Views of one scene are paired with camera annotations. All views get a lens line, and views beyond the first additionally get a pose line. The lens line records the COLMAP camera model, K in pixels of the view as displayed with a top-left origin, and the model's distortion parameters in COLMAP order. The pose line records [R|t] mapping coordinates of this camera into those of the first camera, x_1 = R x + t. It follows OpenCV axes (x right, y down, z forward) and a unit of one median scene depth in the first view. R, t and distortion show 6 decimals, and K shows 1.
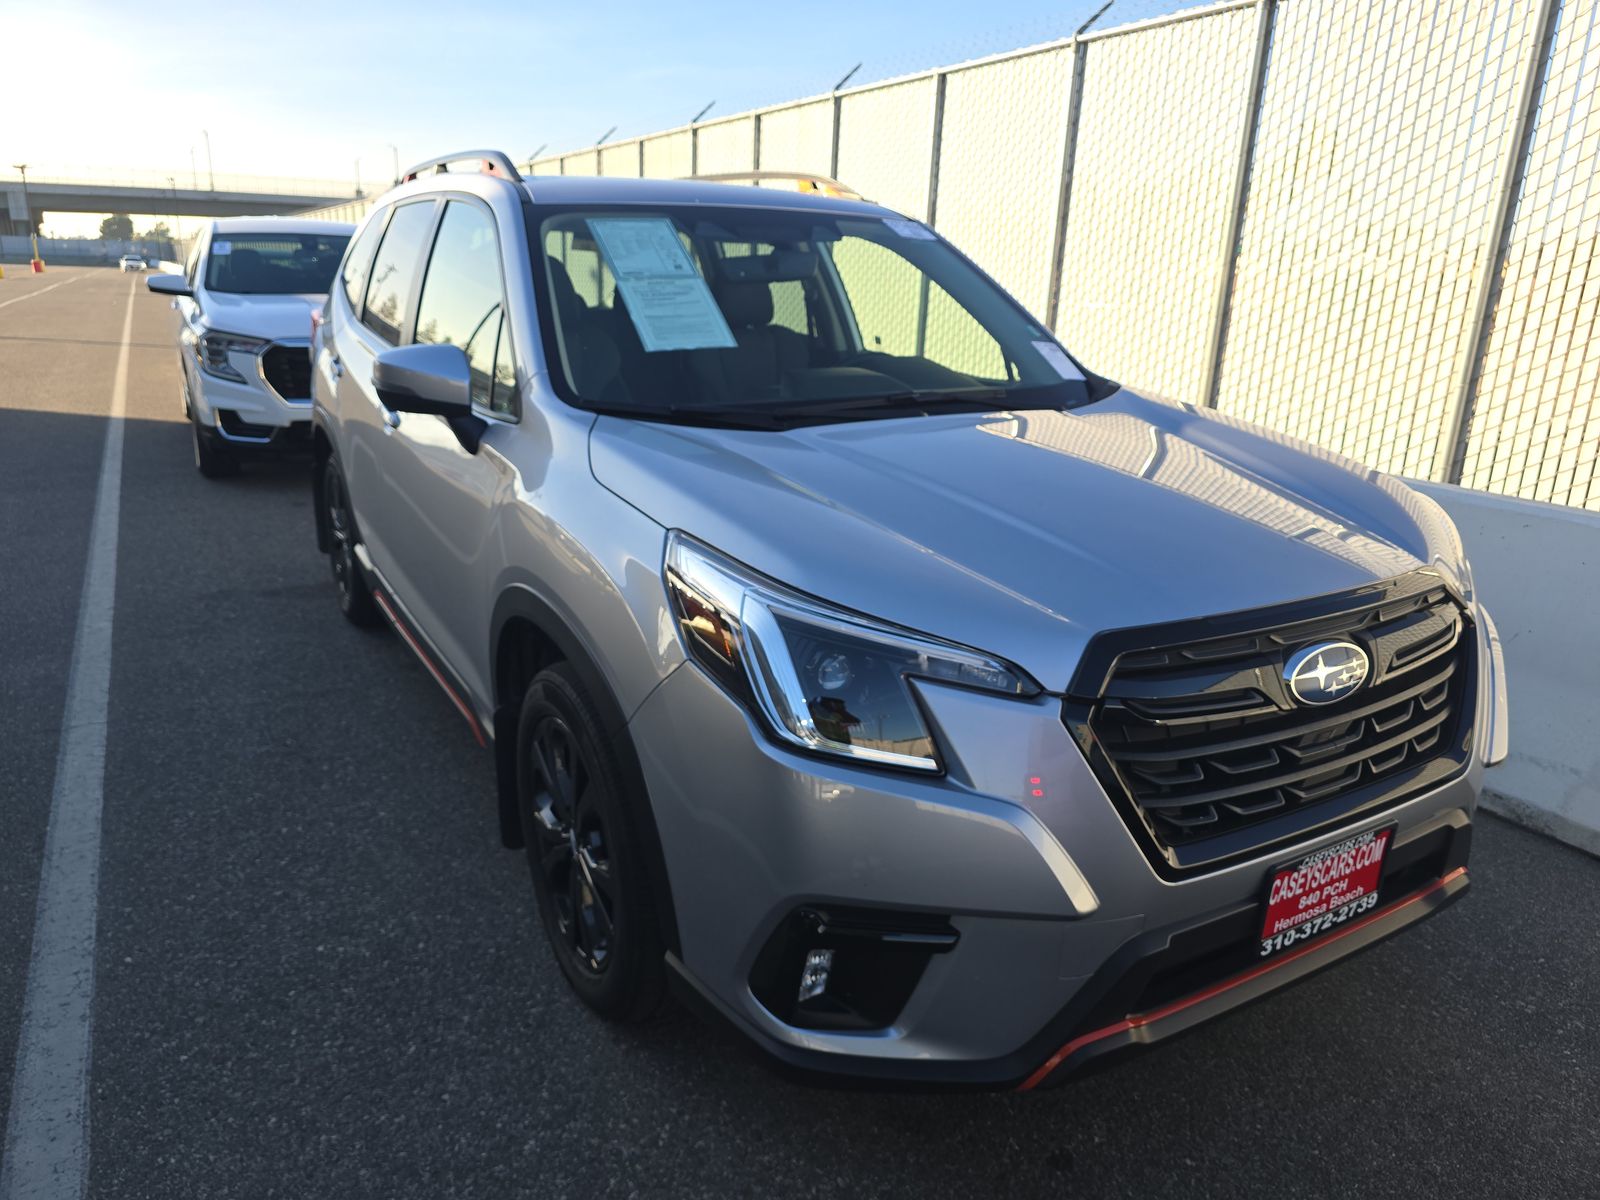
lens RADIAL K [[1074.0, 0, 800.0], [0, 1074.0, 600.0], [0, 0, 1]] dist [0.006288, -0.004914]
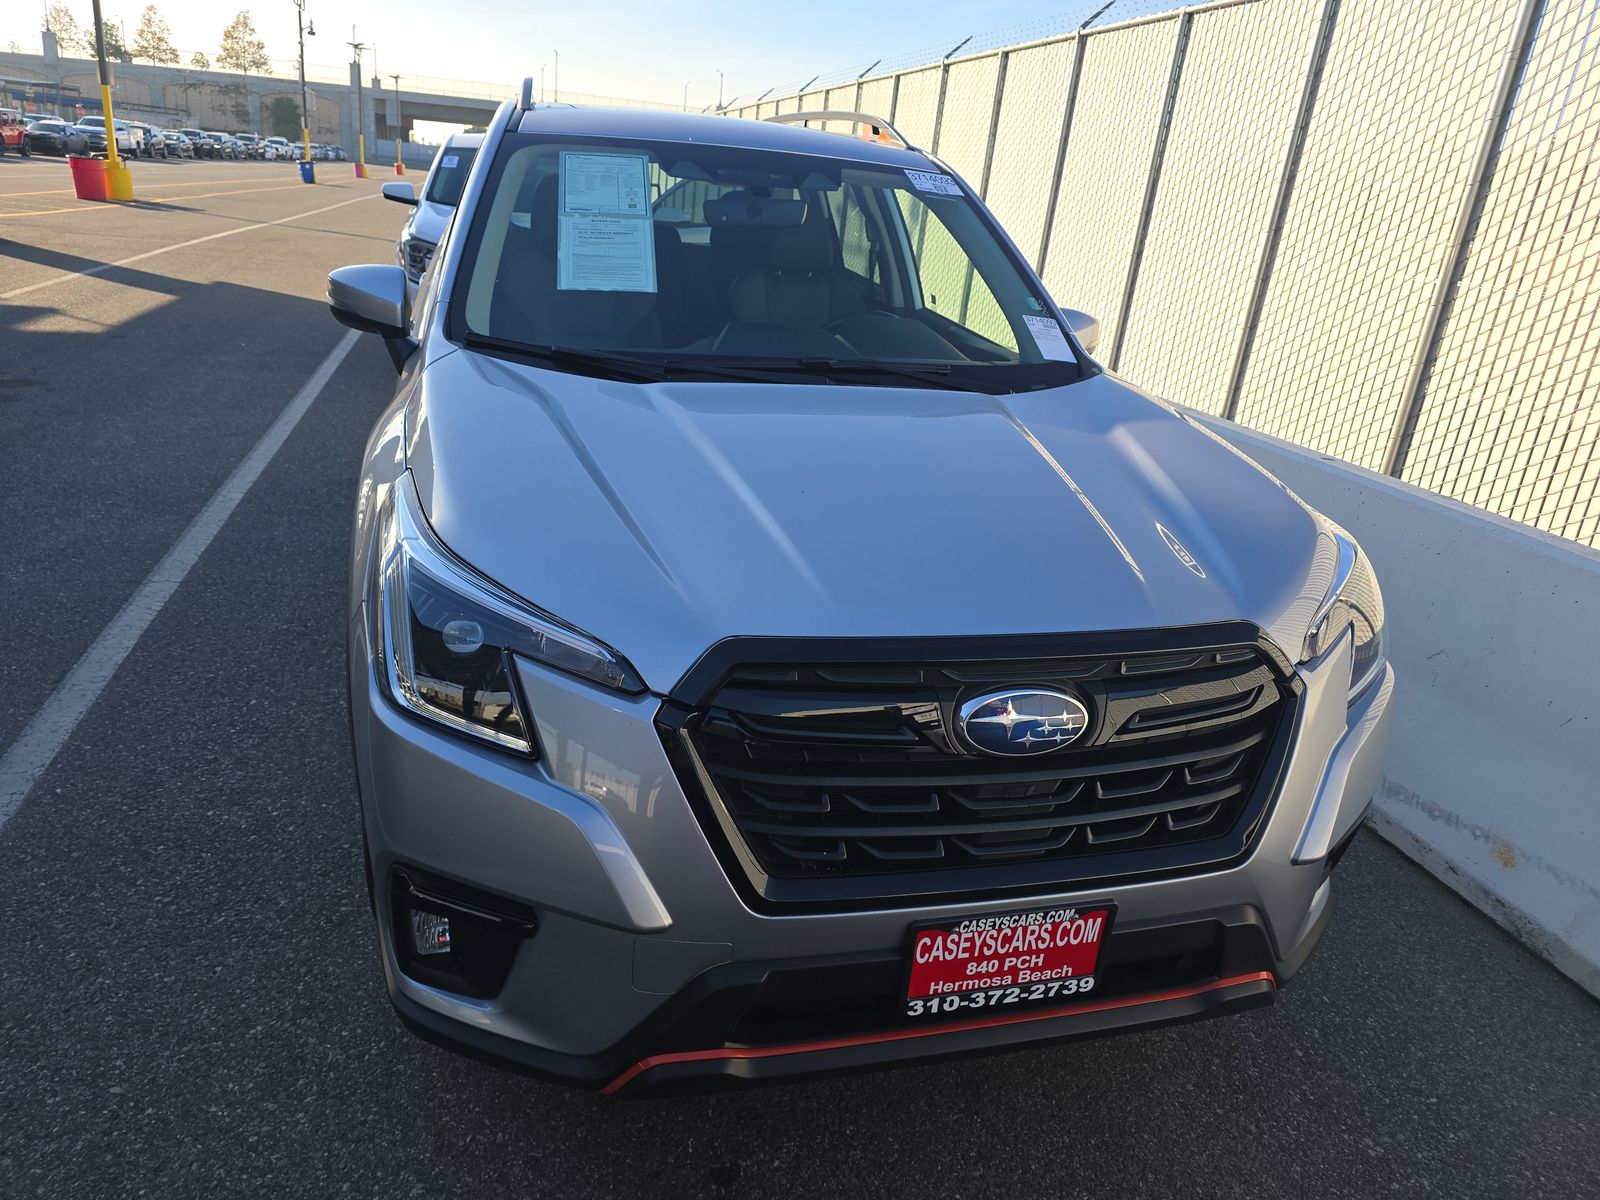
lens RADIAL K [[1066.0, 0, 805.6], [0, 1066.0, 595.8], [0, 0, 1]] dist [0.028842, -0.026397]
pose [[0.965229, 0.145757, -0.216999, 0.463693], [-0.135252, 0.988833, 0.062583, -0.060562], [0.223698, -0.031058, 0.974164, 0.106099]]
